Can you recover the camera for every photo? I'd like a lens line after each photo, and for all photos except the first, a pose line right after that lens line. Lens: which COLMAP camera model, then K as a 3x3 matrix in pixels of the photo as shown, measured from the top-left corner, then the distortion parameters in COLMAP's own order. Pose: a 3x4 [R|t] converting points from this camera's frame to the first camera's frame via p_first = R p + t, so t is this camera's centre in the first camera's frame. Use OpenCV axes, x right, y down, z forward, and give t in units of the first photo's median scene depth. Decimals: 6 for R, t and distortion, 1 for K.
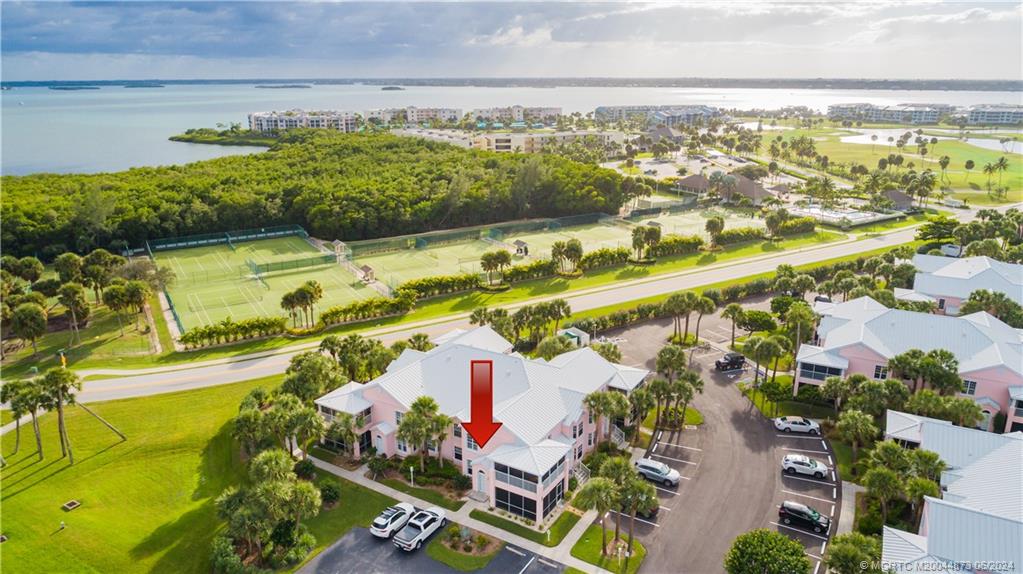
lens RADIAL K [[712.3, 0, 488.1], [0, 712.3, 281.6], [0, 0, 1]] dist [-0.015944, 0.004599]
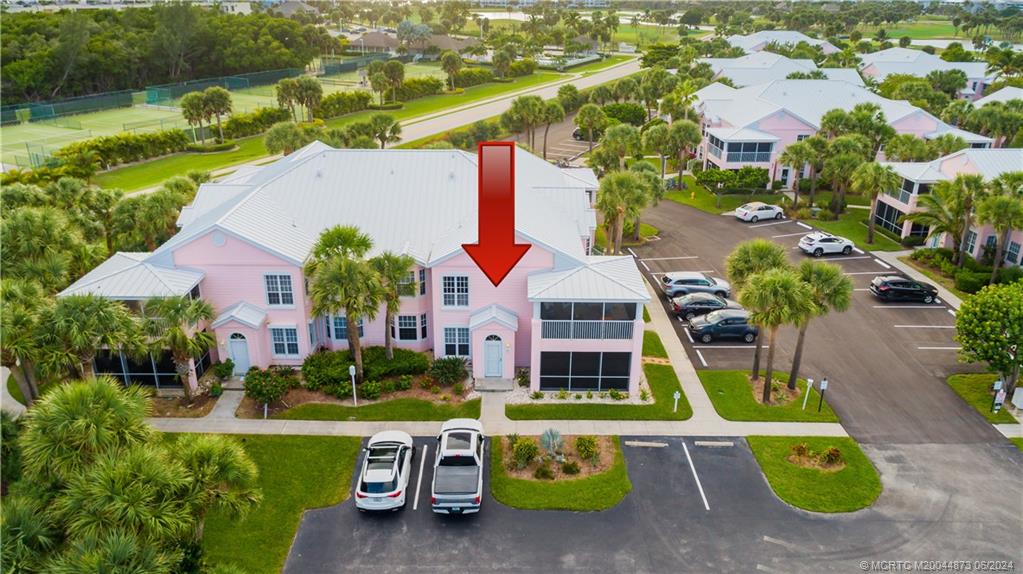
lens RADIAL K [[745.6, 0, 511.5], [0, 745.6, 287.0], [0, 0, 1]] dist [-0.009695, 0.002560]
pose [[0.838281, -0.189395, 0.511287, -0.272970], [0.135847, 0.980709, 0.140553, 0.153763], [-0.528044, -0.048366, 0.847839, 0.523074]]
